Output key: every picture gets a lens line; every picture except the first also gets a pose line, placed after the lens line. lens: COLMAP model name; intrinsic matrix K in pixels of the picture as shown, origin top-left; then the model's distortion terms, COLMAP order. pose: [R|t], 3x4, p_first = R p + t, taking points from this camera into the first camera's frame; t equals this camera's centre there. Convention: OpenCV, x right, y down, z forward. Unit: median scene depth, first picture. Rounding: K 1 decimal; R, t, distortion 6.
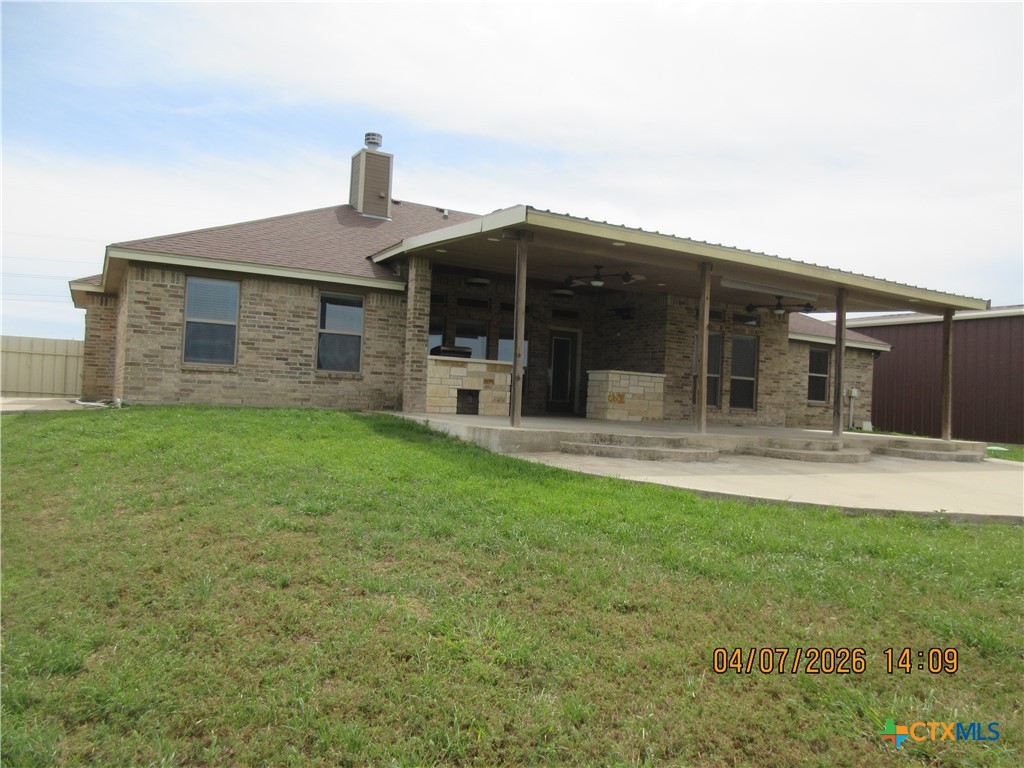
lens RADIAL K [[763.4, 0, 512.3], [0, 763.4, 388.0], [0, 0, 1]] dist [-0.000670, 0.000668]
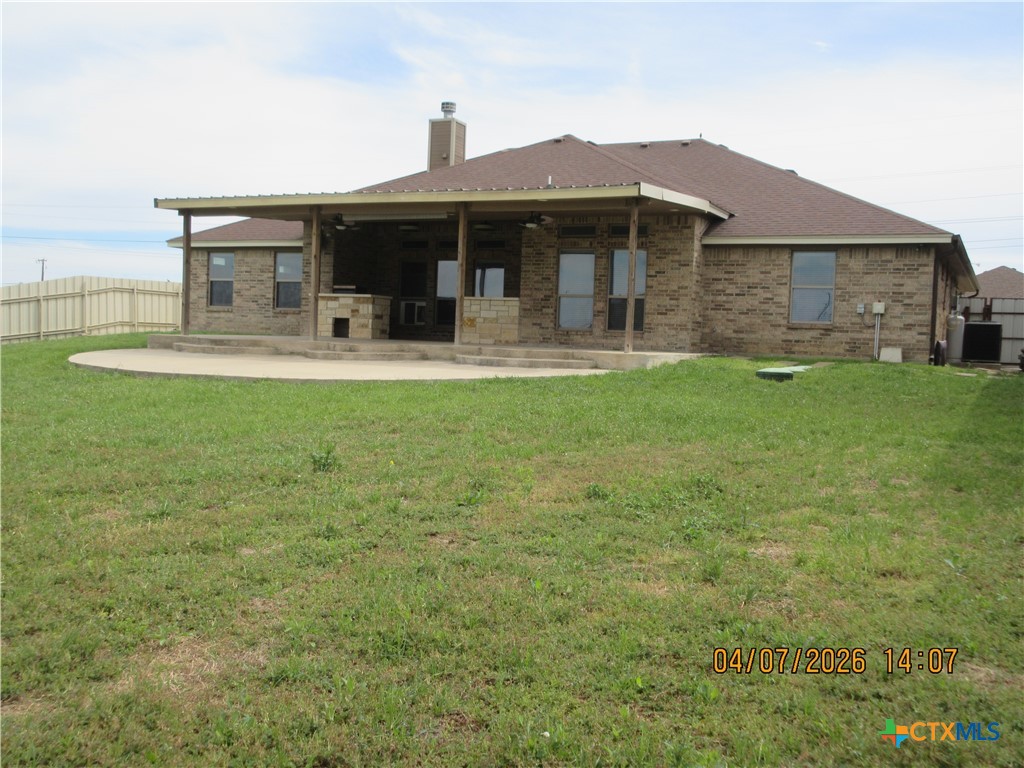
lens RADIAL K [[1033.8, 0, 513.2], [0, 1033.8, 383.4], [0, 0, 1]] dist [0.092878, 0.000000]
pose [[0.557744, 0.011620, -0.829932, 1.525082], [0.006248, 0.999815, 0.018197, 0.080659], [0.829990, -0.015335, 0.557568, 0.258403]]
